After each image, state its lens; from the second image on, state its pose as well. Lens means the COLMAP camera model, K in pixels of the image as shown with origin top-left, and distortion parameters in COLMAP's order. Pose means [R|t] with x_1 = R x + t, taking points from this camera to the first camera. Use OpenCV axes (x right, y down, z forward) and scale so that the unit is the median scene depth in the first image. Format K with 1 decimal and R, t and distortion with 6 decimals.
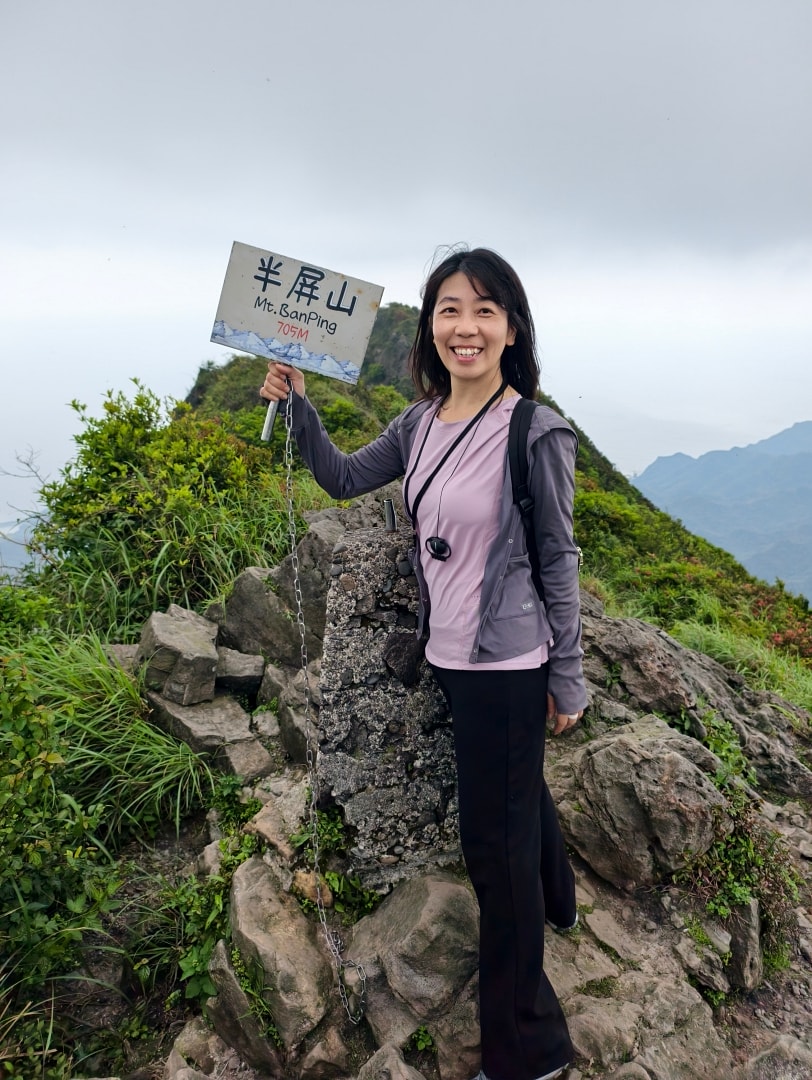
lens RADIAL K [[874.1, 0, 405.9], [0, 874.1, 542.6], [0, 0, 1]] dist [0.015744, -0.024917]
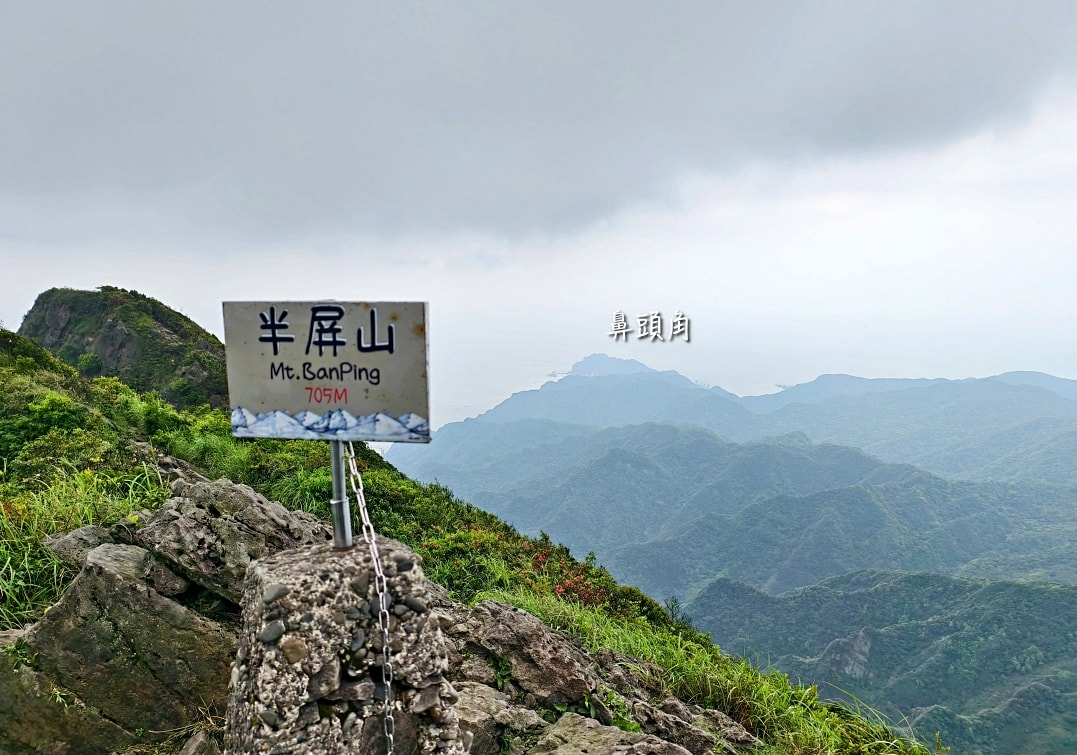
lens RADIAL K [[792.1, 0, 542.1], [0, 792.1, 380.7], [0, 0, 1]] dist [0.023637, -0.033440]
pose [[0.862499, -0.052324, 0.503347, -0.094268], [0.137828, 0.981328, -0.134162, -0.018871], [-0.486928, 0.185090, 0.853606, 0.221039]]
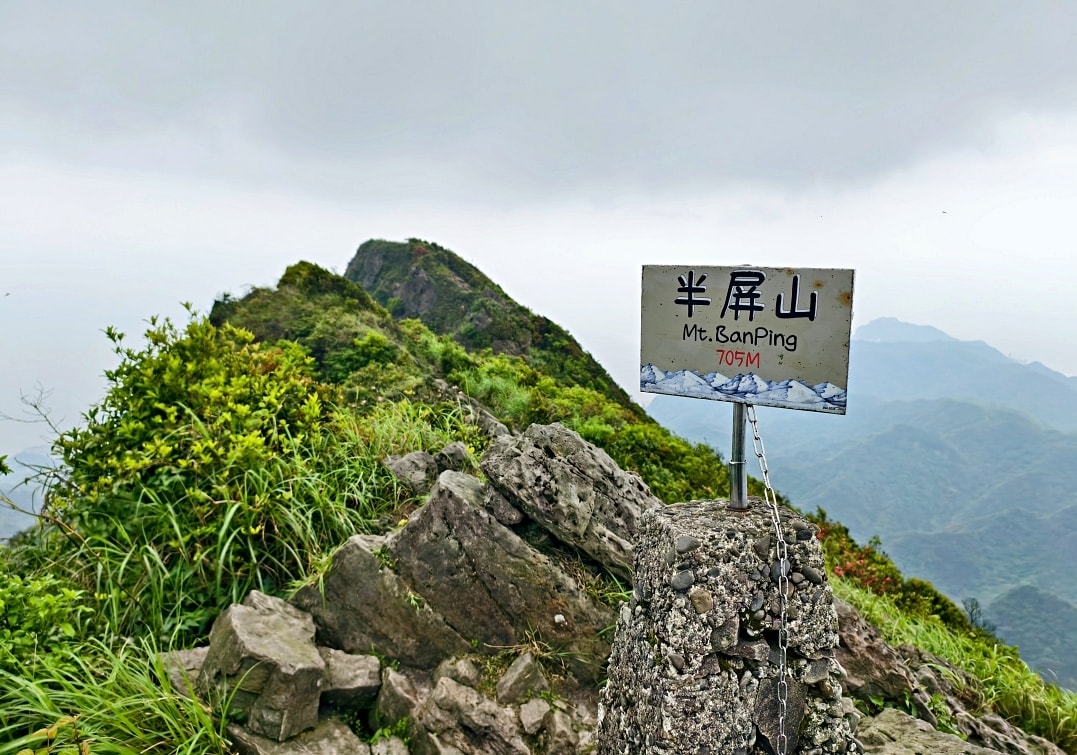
lens RADIAL K [[796.0, 0, 497.0], [0, 796.0, 337.6], [0, 0, 1]] dist [0.009695, -0.017039]
pose [[0.985543, -0.001827, 0.169414, -0.156127], [0.029282, 0.986731, -0.159702, -0.026189], [-0.166874, 0.162354, 0.972520, 0.232006]]
